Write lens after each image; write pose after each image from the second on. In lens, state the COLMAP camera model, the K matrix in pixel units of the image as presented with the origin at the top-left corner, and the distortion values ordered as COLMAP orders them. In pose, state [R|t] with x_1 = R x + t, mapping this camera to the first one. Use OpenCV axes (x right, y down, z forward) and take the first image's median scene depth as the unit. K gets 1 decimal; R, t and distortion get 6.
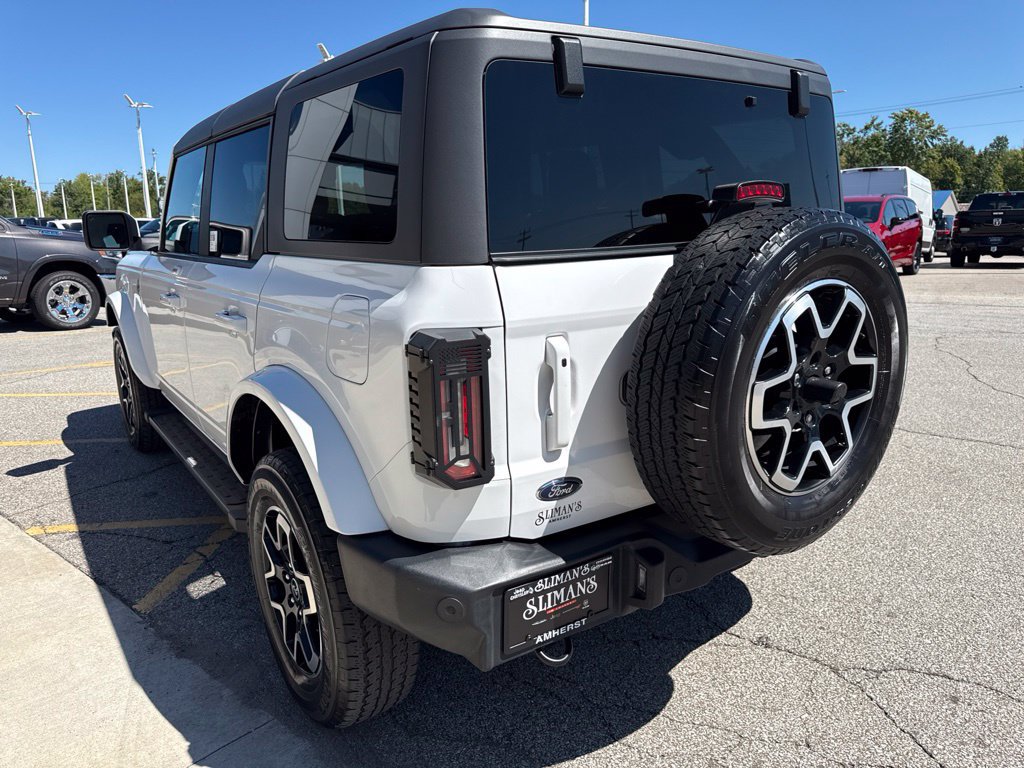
lens RADIAL K [[731.8, 0, 507.5], [0, 731.8, 386.0], [0, 0, 1]] dist [0.019875, -0.020042]
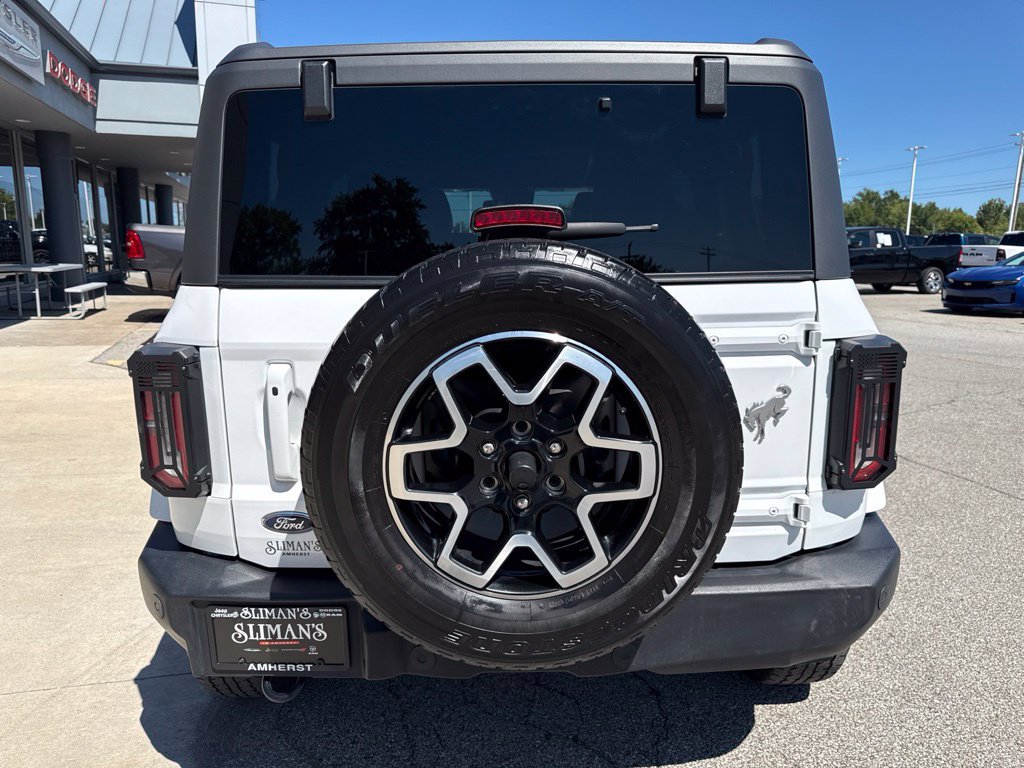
lens RADIAL K [[731.8, 0, 586.3], [0, 731.8, 412.7], [0, 0, 1]] dist [0.019875, -0.020042]
pose [[0.840631, 0.141100, -0.522906, 0.840164], [-0.151615, 0.988174, 0.022907, -0.080181], [0.519954, 0.060024, 0.852083, 0.348565]]
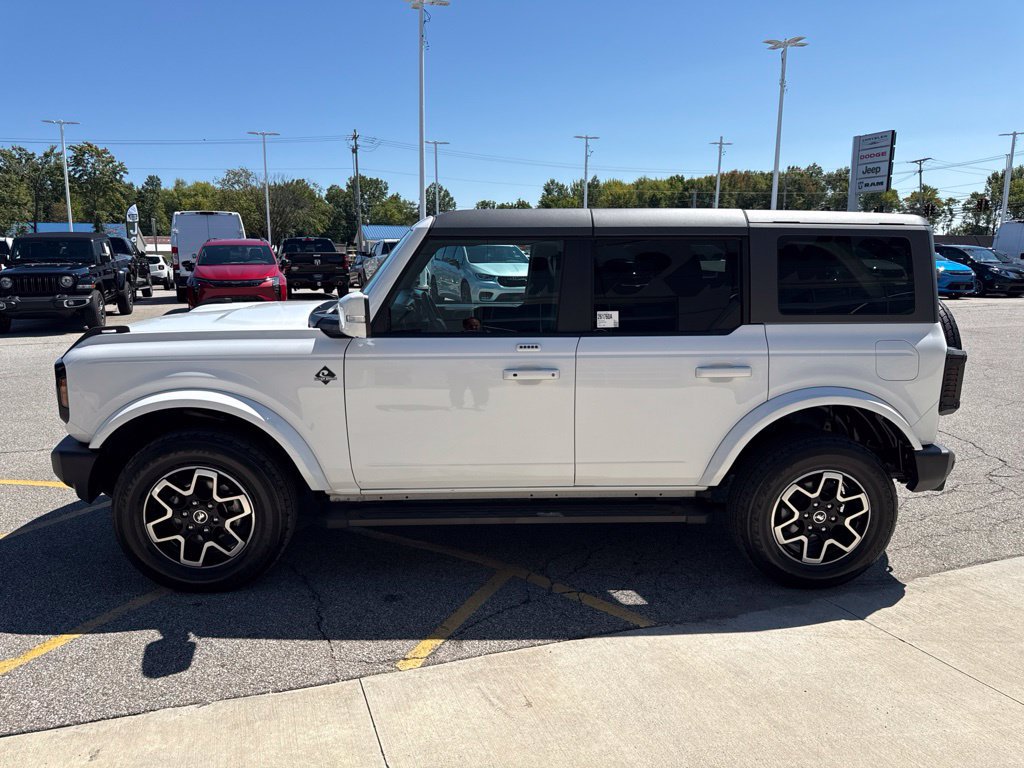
lens RADIAL K [[731.8, 0, 514.6], [0, 731.8, 394.2], [0, 0, 1]] dist [0.019875, -0.020042]
pose [[0.513024, -0.150717, 0.845039, -2.488922], [0.174809, 0.982178, 0.069049, -0.297779], [-0.840386, 0.112297, 0.530227, 0.799670]]
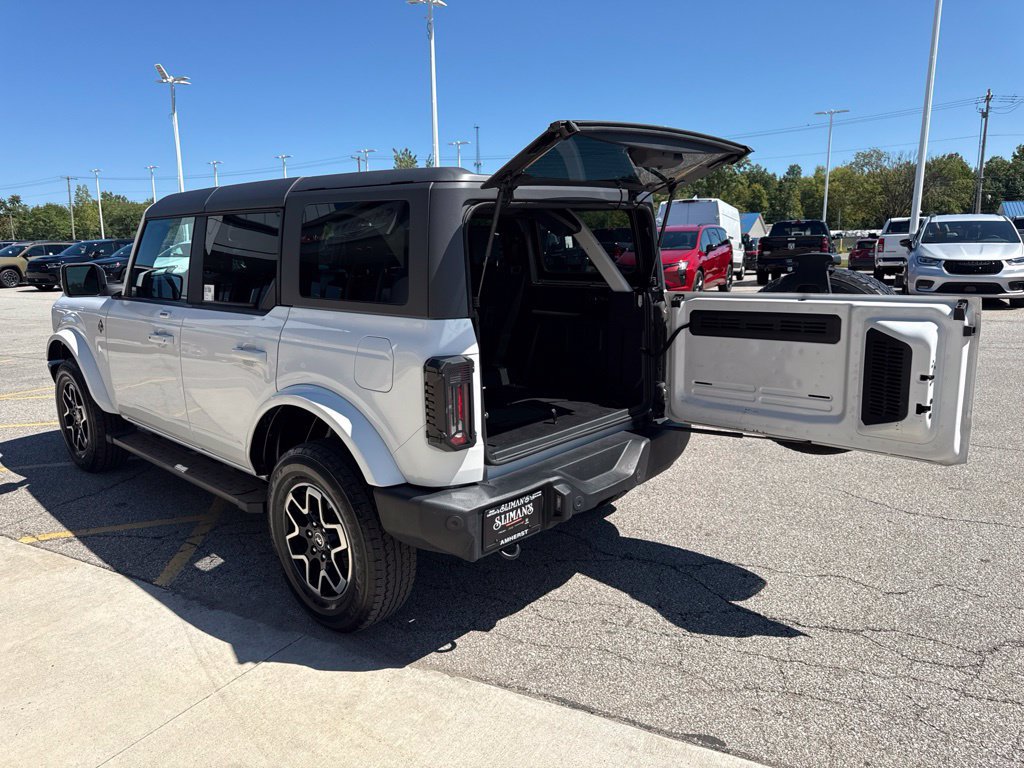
lens RADIAL K [[731.8, 0, 508.1], [0, 731.8, 381.5], [0, 0, 1]] dist [0.019875, -0.020042]
pose [[0.978900, -0.041397, 0.200100, -0.243221], [0.047401, 0.998555, -0.025304, 0.025688], [-0.198764, 0.034255, 0.979449, -0.587785]]
